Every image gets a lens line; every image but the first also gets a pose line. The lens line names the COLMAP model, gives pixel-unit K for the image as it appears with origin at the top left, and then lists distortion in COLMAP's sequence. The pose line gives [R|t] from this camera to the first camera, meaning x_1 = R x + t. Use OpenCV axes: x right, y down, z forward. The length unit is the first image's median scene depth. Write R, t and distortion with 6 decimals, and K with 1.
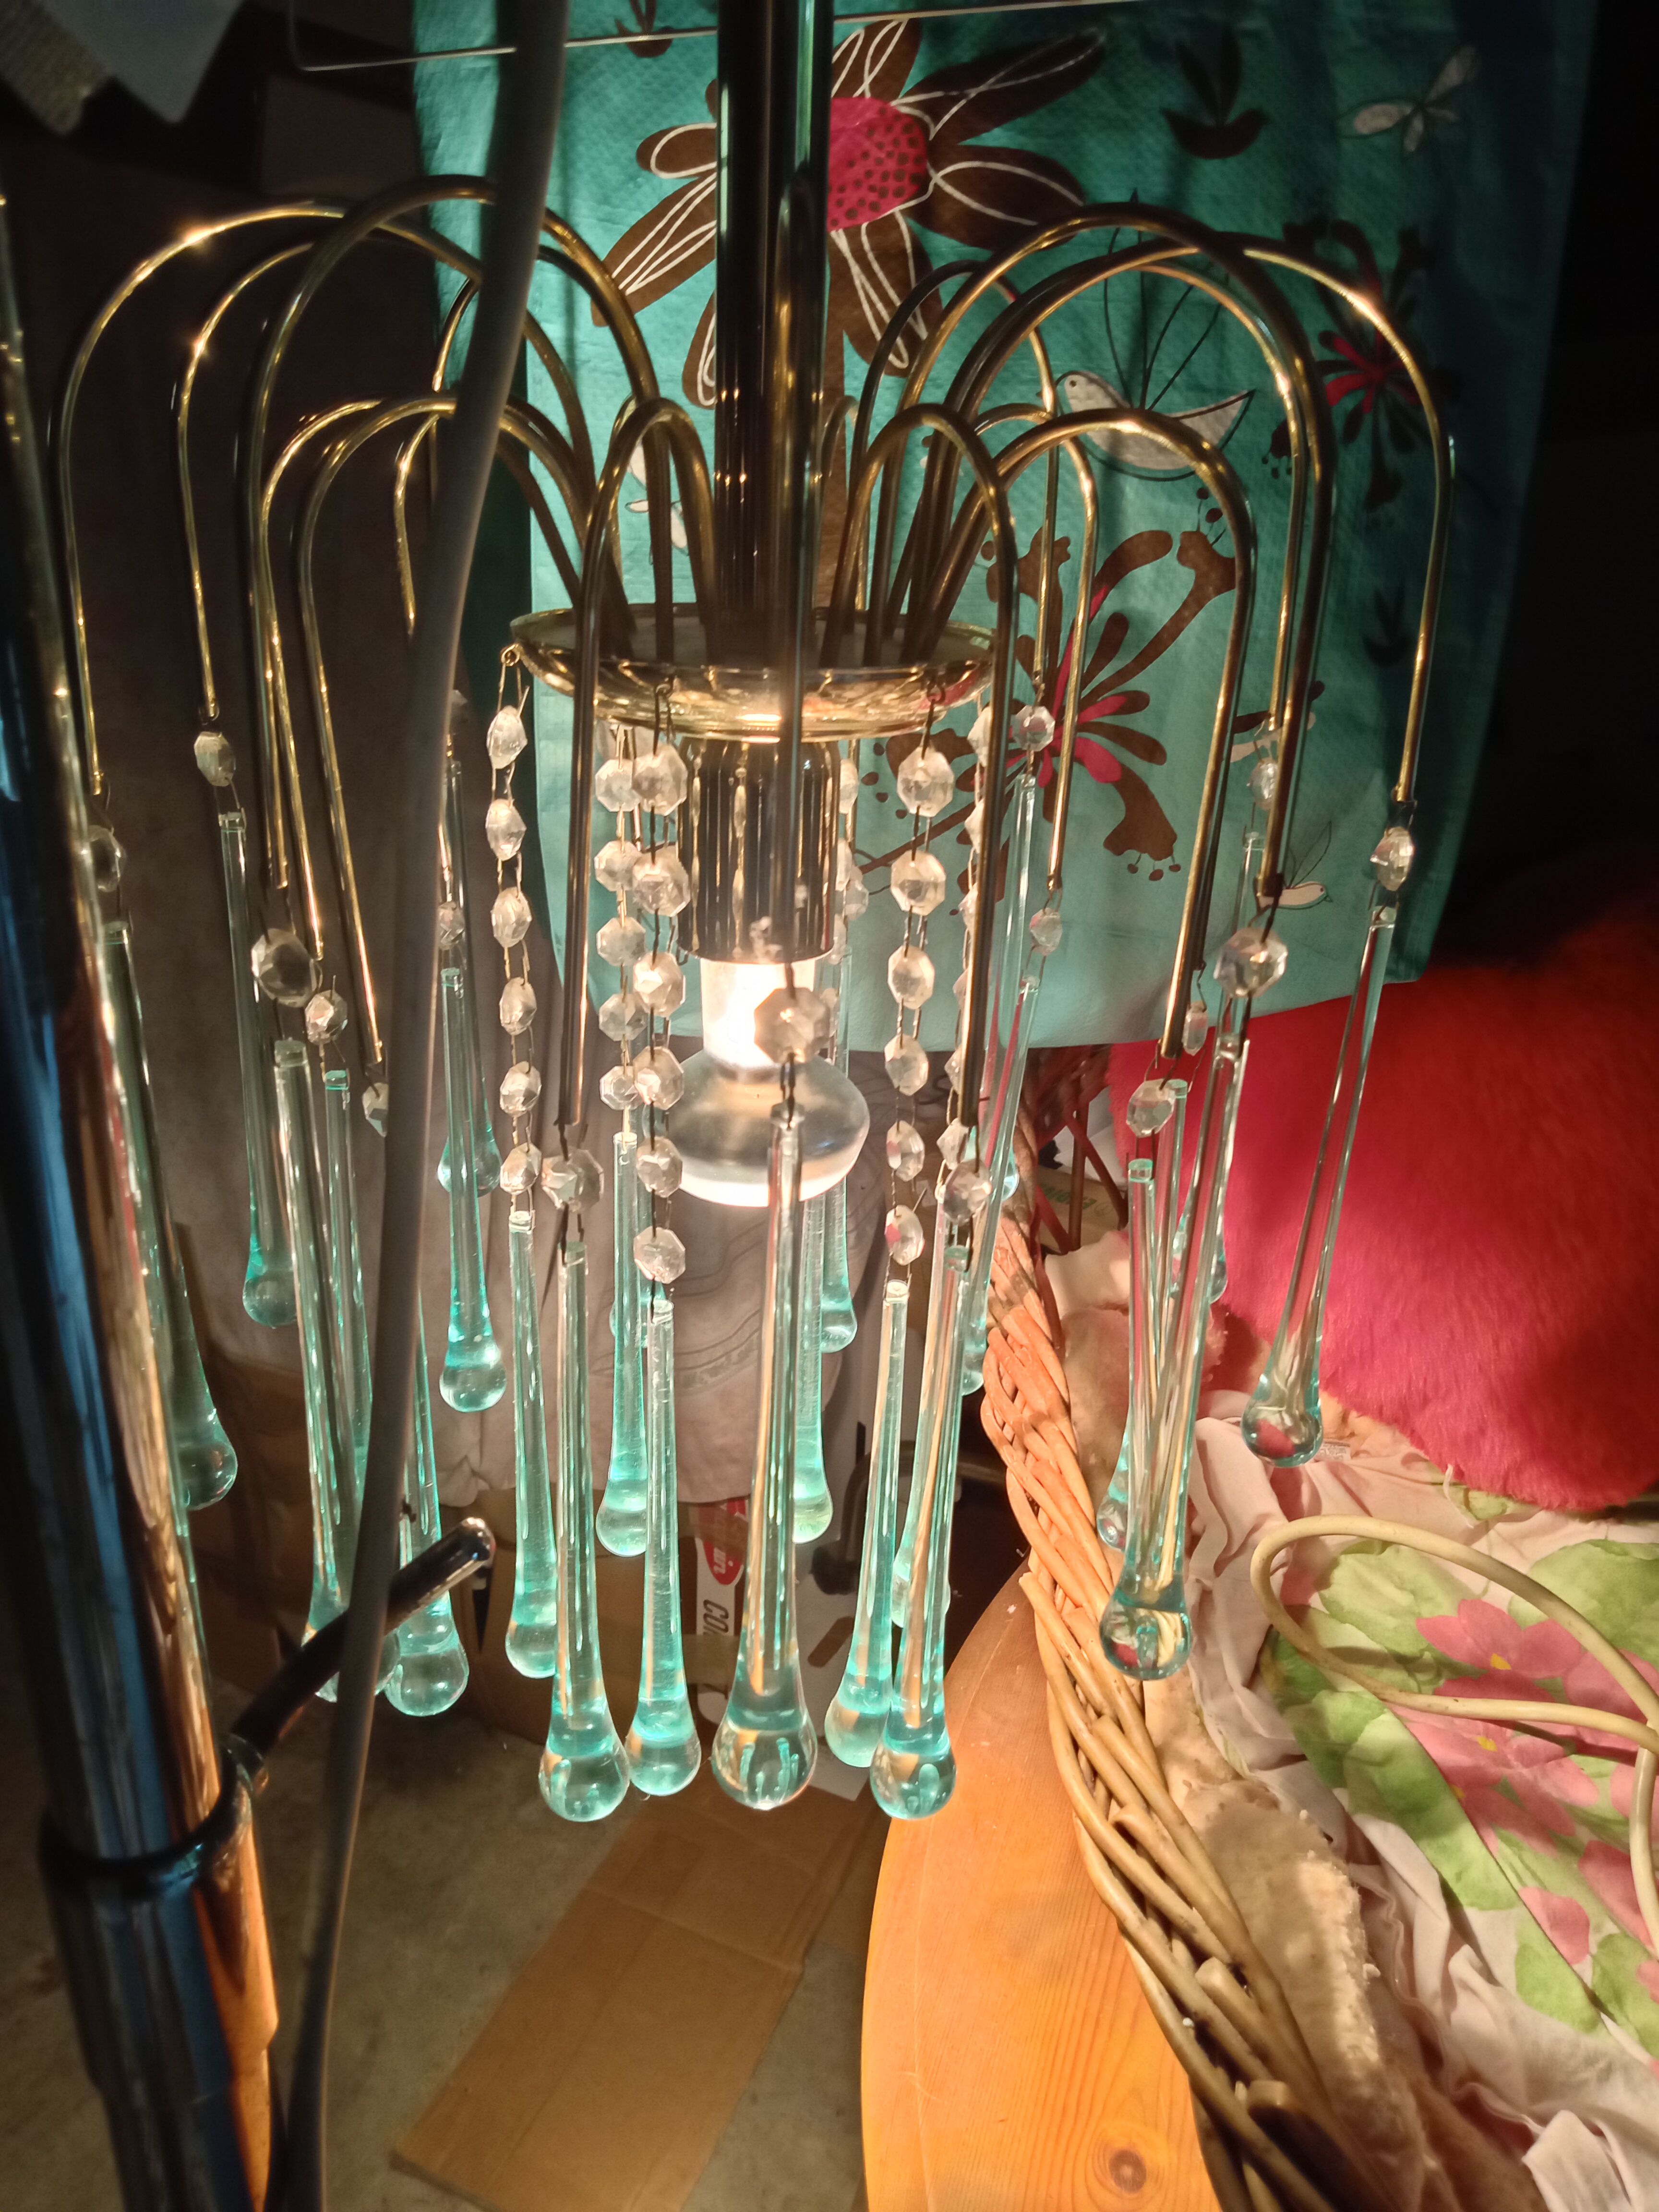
lens RADIAL K [[1645.9, 0, 829.5], [0, 1645.9, 1106.0], [0, 0, 1]] dist [-0.009113, -0.006704]
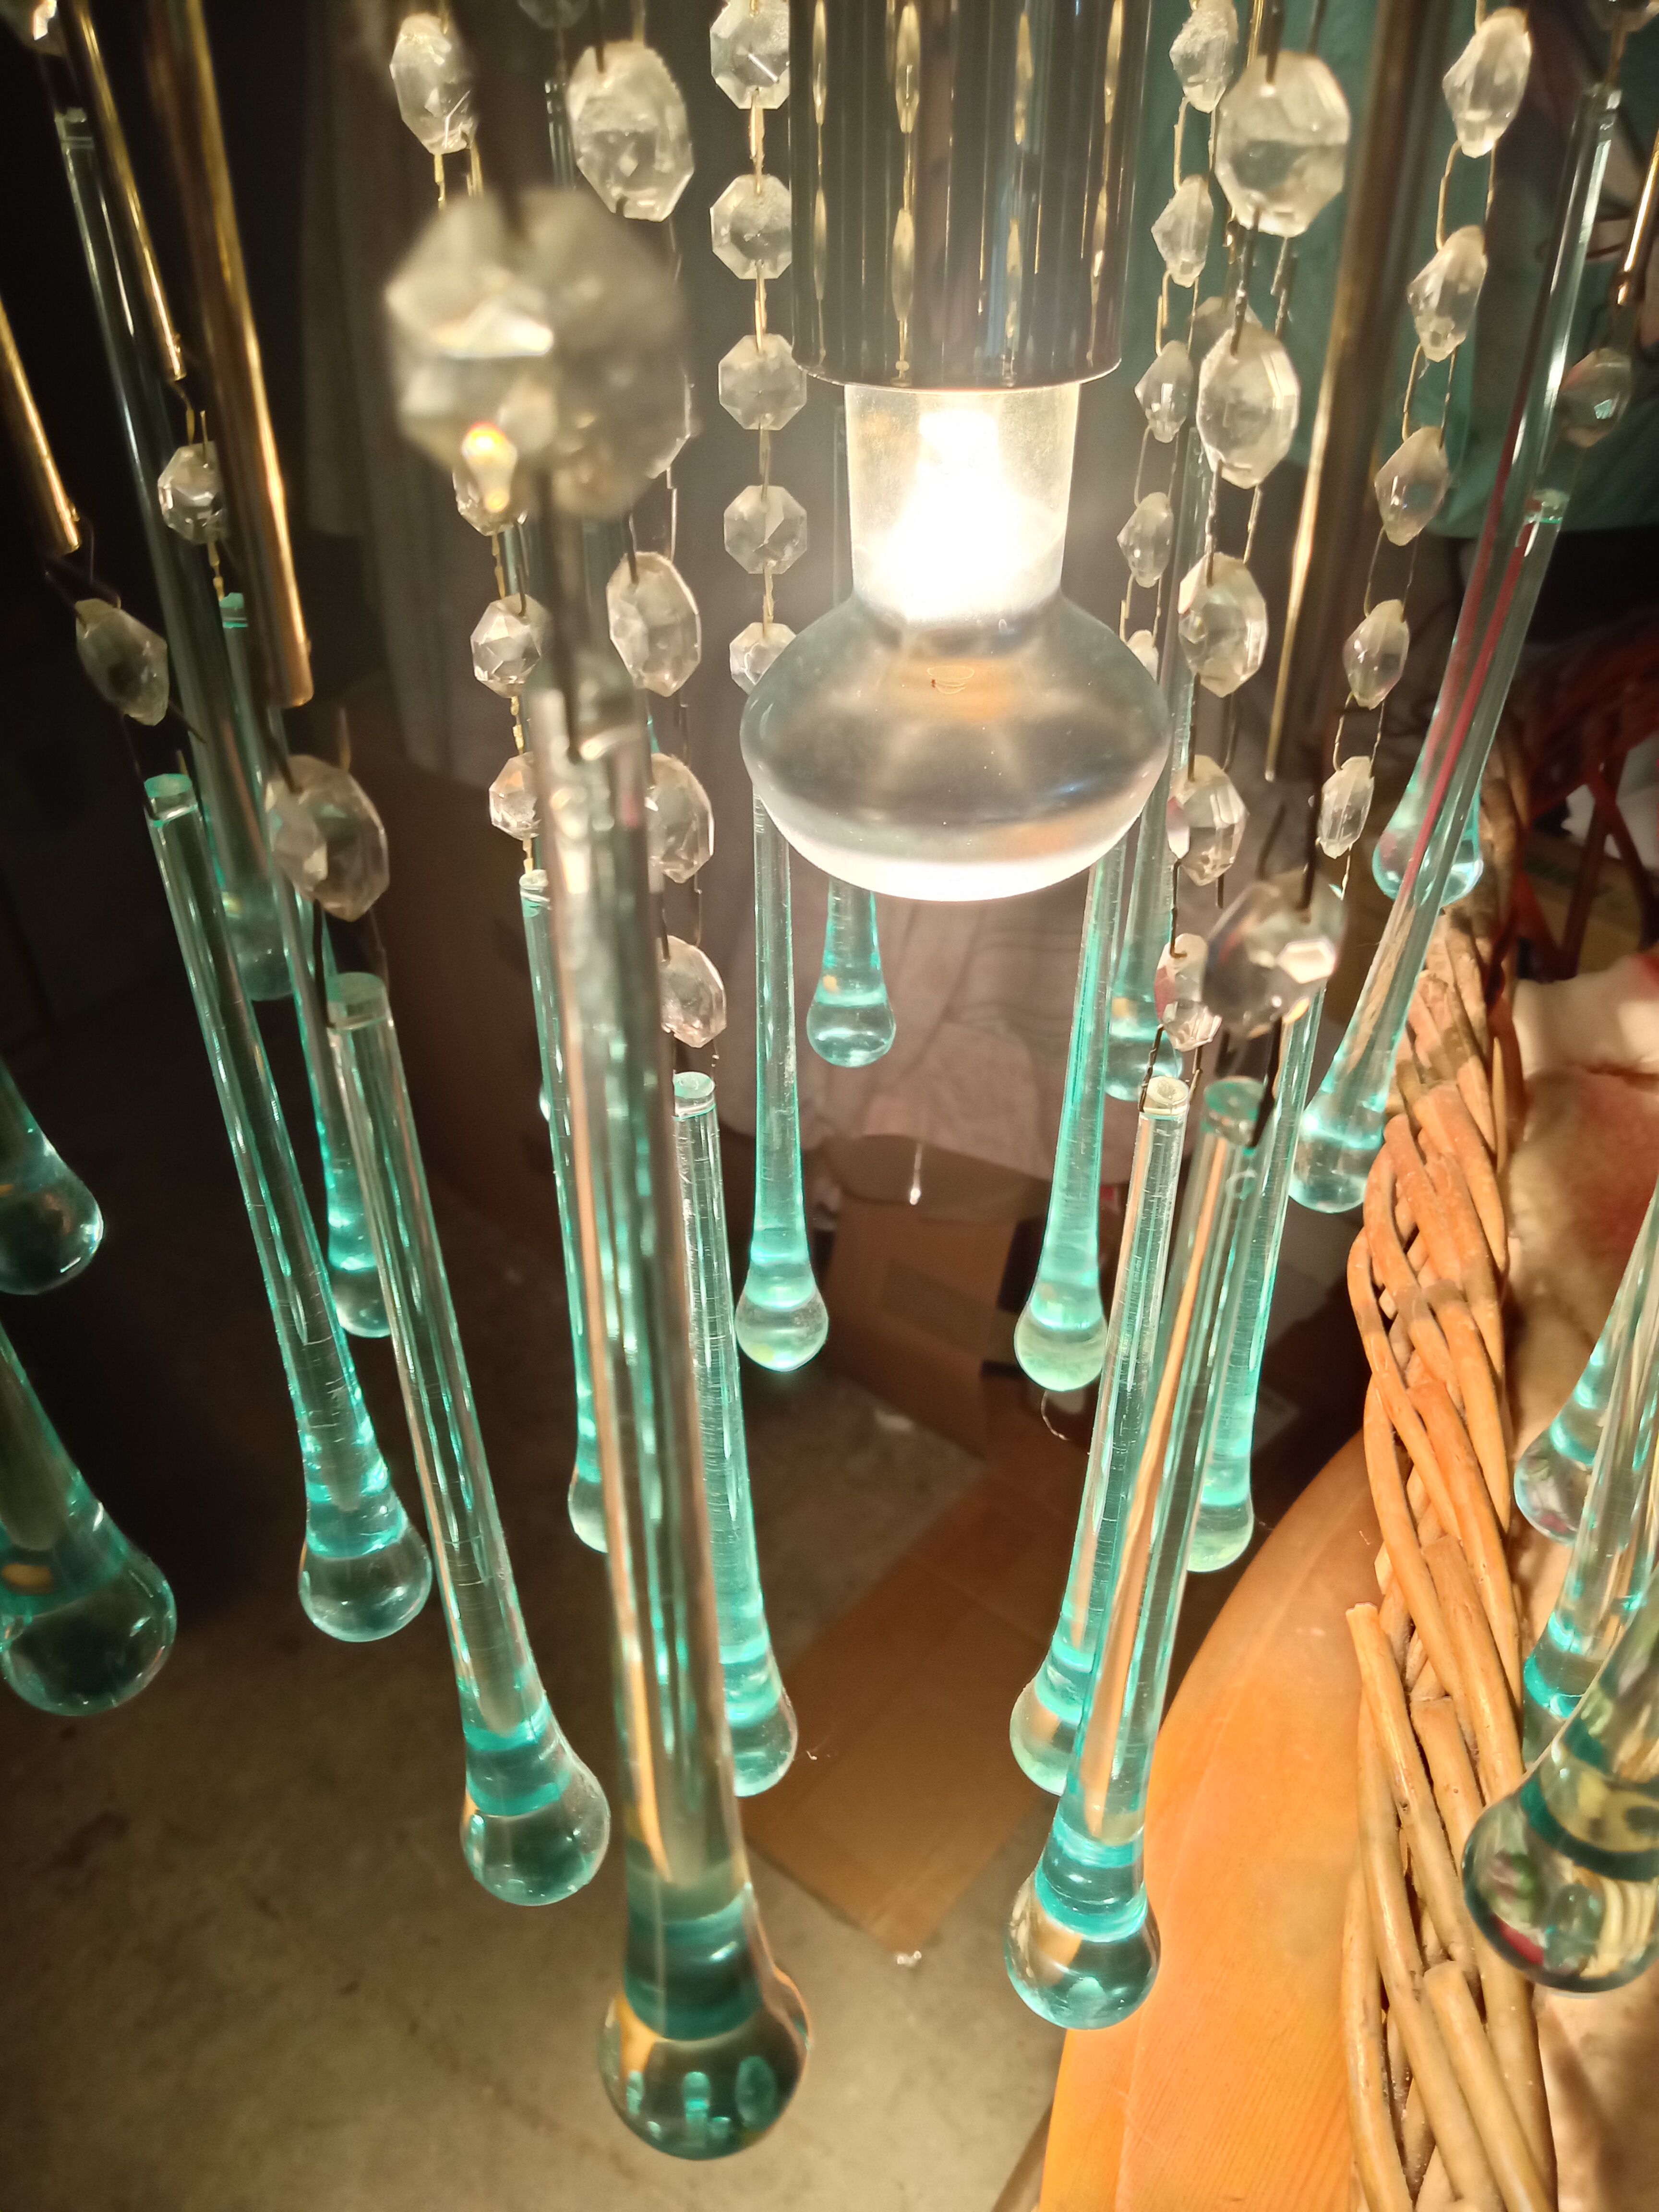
lens RADIAL K [[1673.3, 0, 834.3], [0, 1673.3, 1116.7], [0, 0, 1]] dist [-0.009165, -0.021071]
pose [[0.959811, 0.131467, -0.247951, 0.055500], [-0.069261, 0.967128, 0.244676, -0.001448], [0.271967, -0.217670, 0.937365, 0.380492]]
